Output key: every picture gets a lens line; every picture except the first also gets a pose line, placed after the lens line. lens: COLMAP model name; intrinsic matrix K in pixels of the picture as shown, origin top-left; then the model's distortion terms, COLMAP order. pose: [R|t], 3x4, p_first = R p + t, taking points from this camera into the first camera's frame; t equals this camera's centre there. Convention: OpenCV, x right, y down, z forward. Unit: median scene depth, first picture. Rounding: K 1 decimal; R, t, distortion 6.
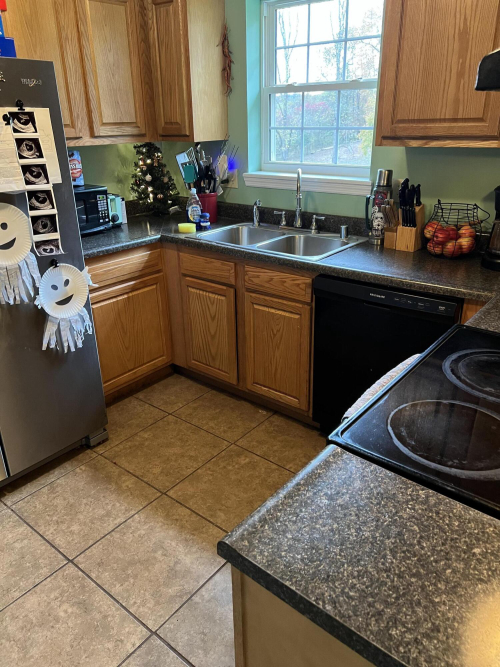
lens RADIAL K [[496.3, 0, 249.4], [0, 496.3, 332.4], [0, 0, 1]] dist [0.016429, -0.016061]
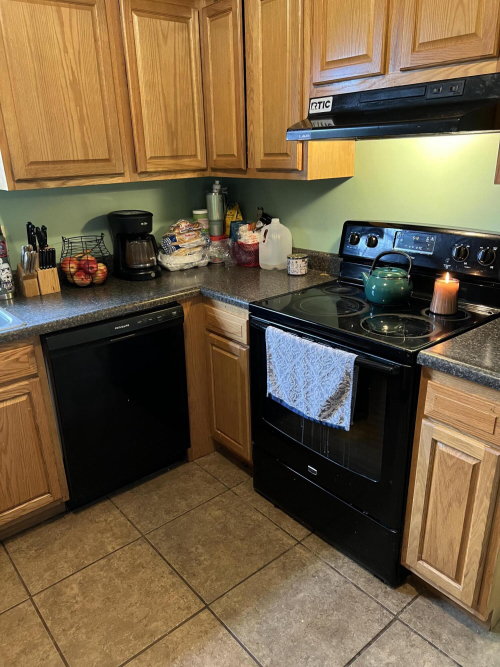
lens RADIAL K [[496.3, 0, 248.5], [0, 496.3, 334.8], [0, 0, 1]] dist [0.016429, -0.016061]
pose [[0.198983, -0.324791, 0.924617, -0.606798], [0.408402, 0.885136, 0.223032, -0.171012], [-0.890850, 0.333236, 0.308772, 0.432864]]
